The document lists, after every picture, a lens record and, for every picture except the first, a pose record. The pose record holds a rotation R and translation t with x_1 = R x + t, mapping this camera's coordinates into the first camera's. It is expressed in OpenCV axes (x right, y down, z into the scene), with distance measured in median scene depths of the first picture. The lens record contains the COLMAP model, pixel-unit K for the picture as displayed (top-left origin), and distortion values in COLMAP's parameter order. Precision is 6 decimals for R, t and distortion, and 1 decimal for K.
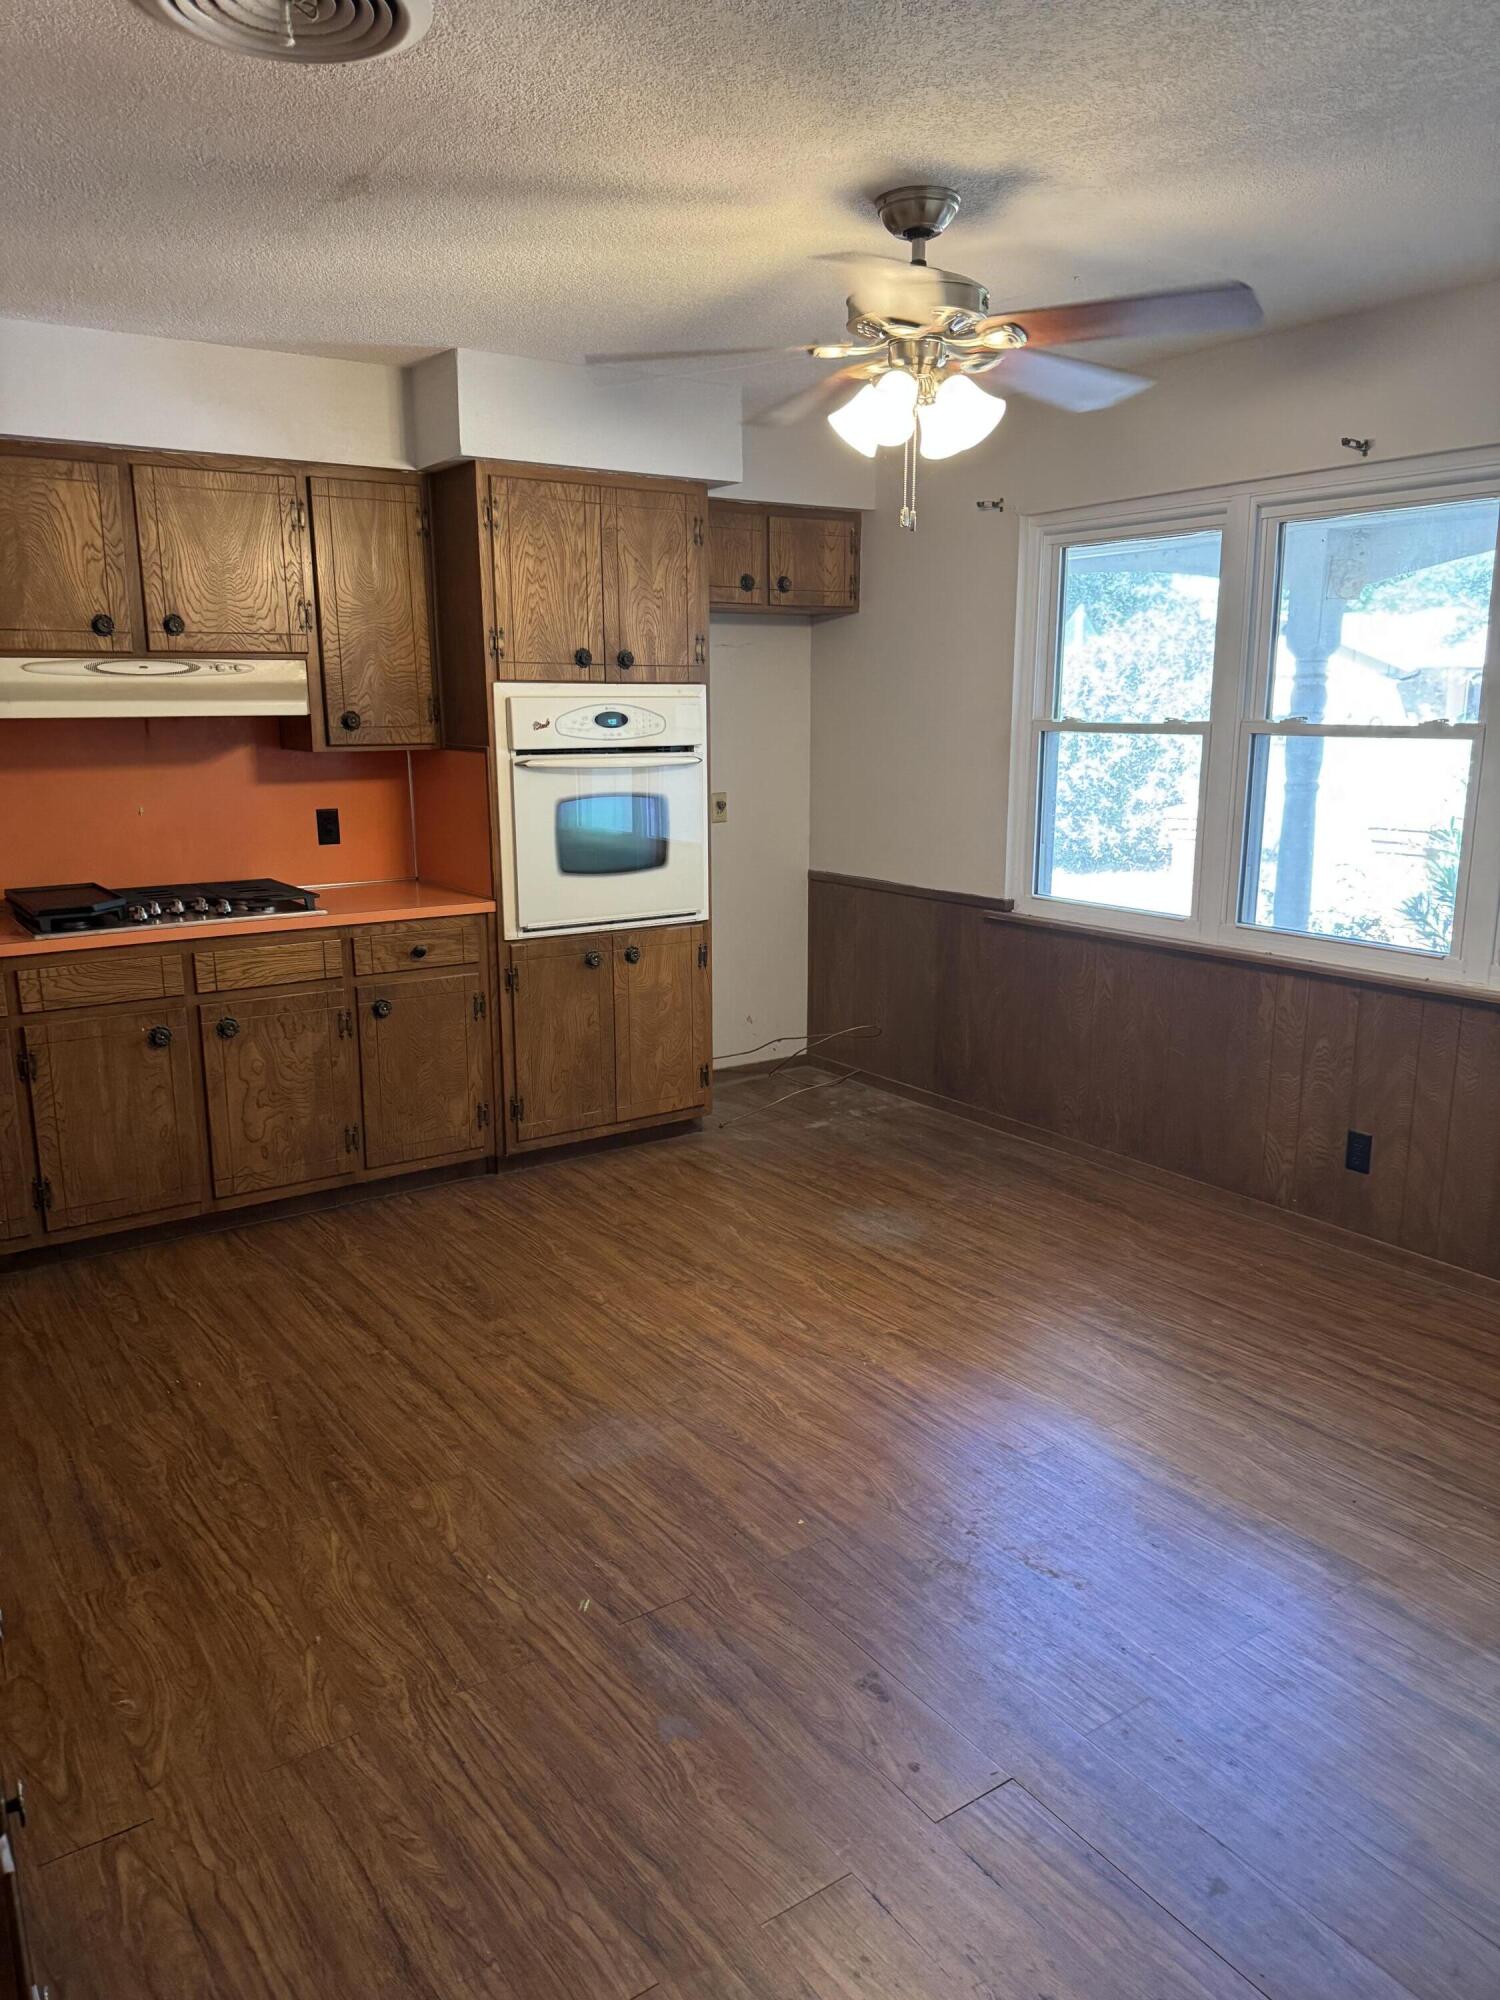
lens RADIAL K [[1425.4, 0, 732.5], [0, 1425.4, 1001.5], [0, 0, 1]] dist [0.064952, -0.050915]
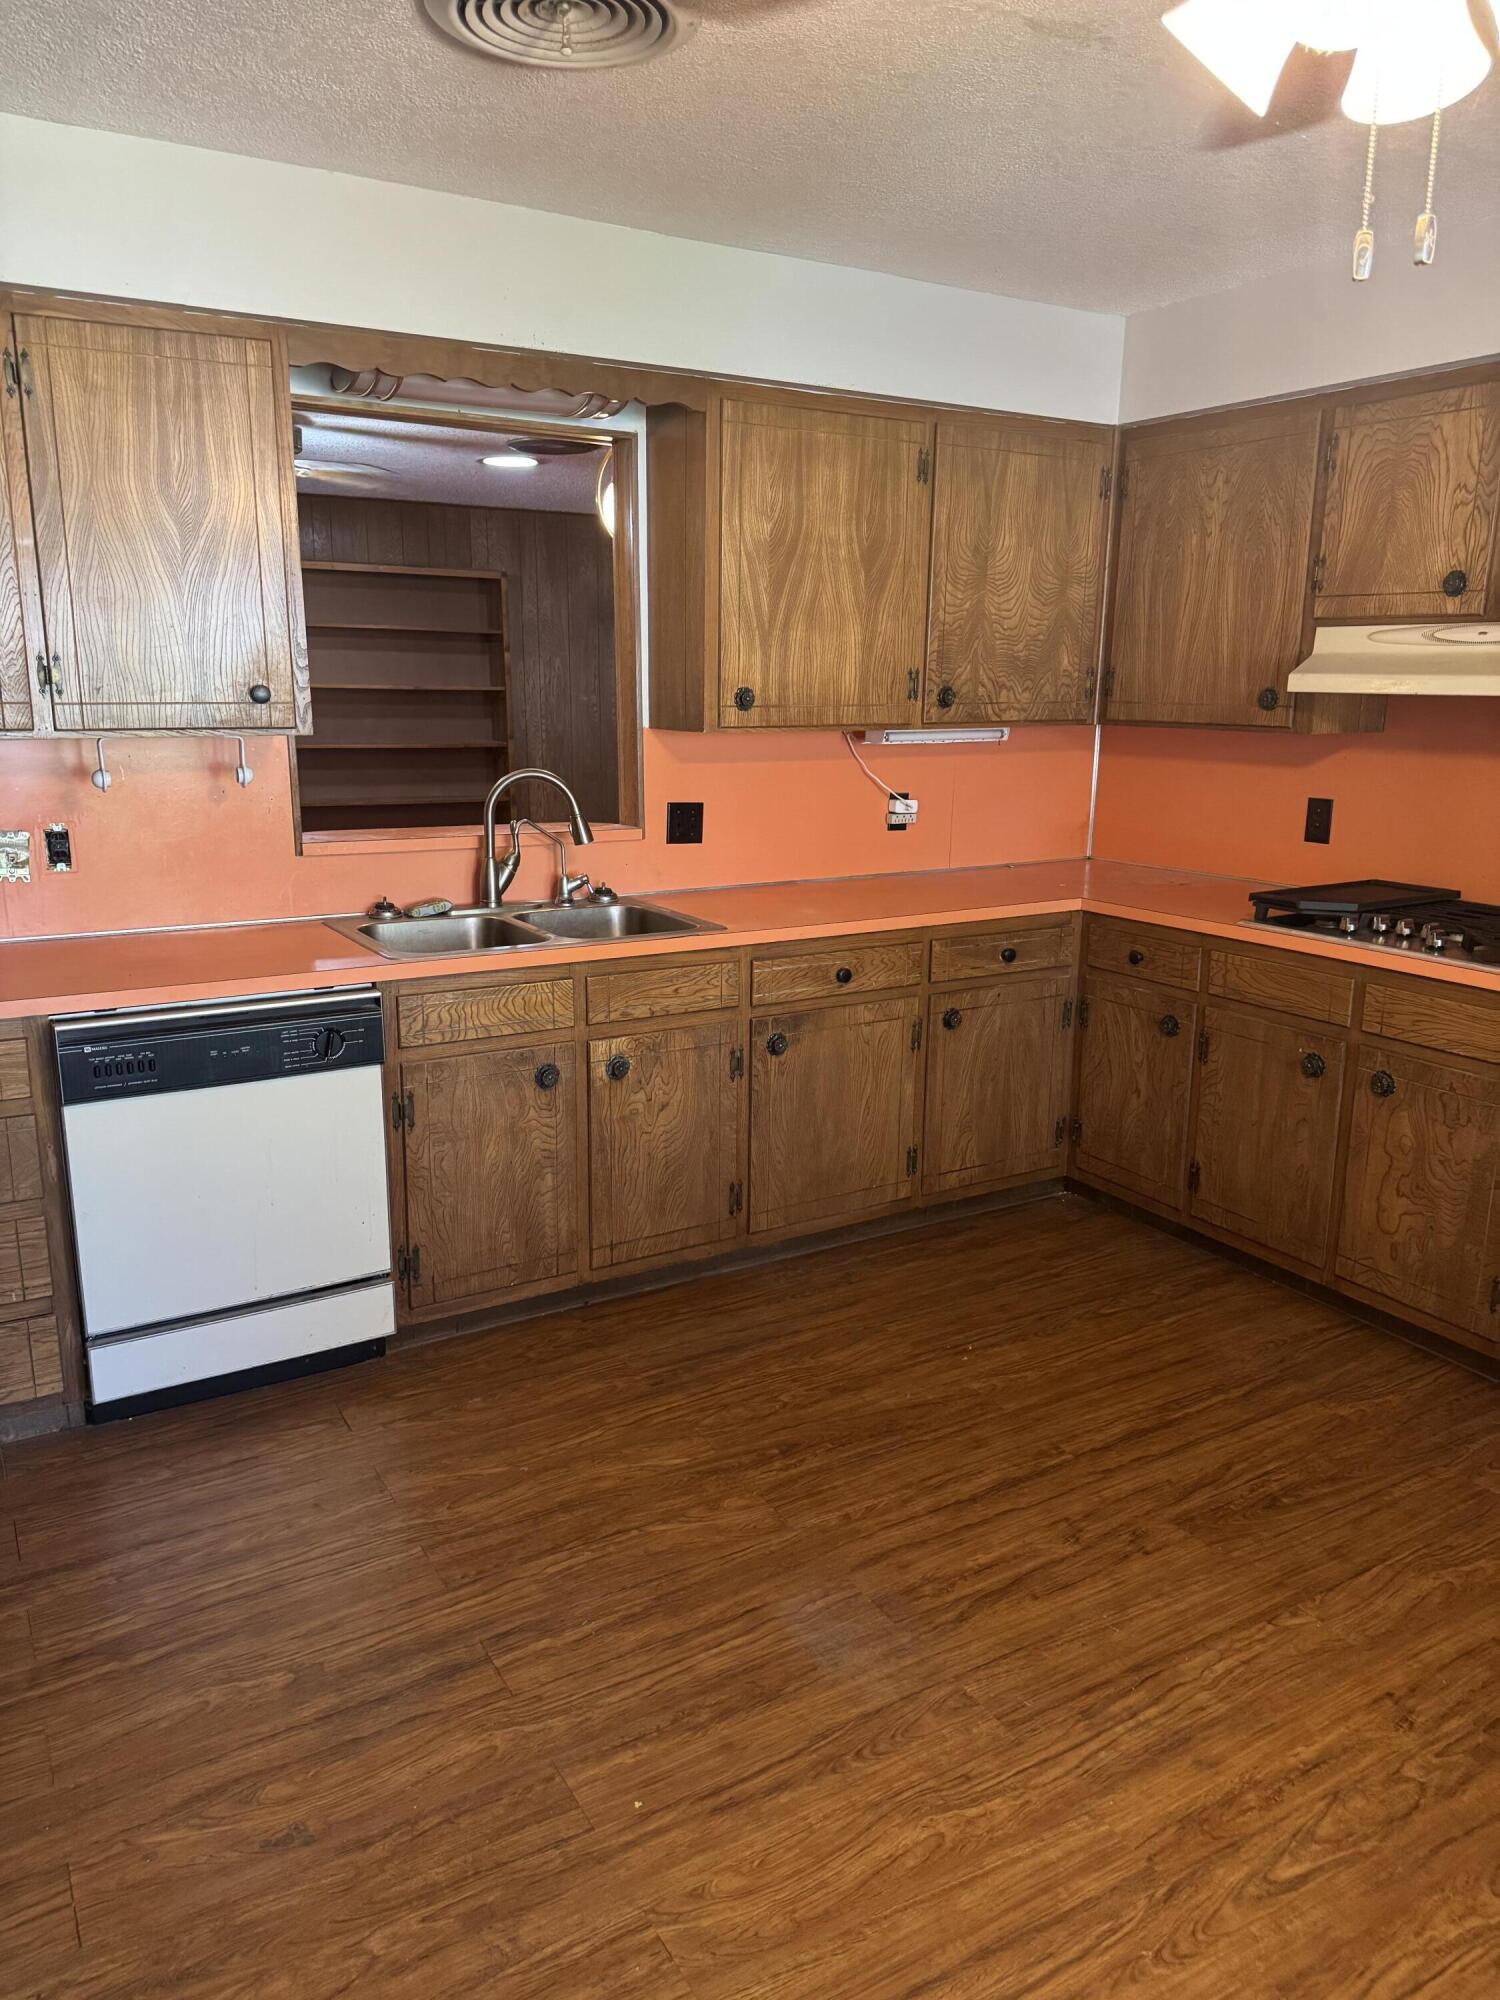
lens RADIAL K [[1425.4, 0, 731.0], [0, 1425.4, 998.8], [0, 0, 1]] dist [0.064952, -0.050915]
pose [[-0.067614, 0.236446, -0.969289, 0.497186], [-0.210685, 0.946221, 0.245515, -0.165387], [0.975213, 0.220815, -0.014162, 0.721003]]
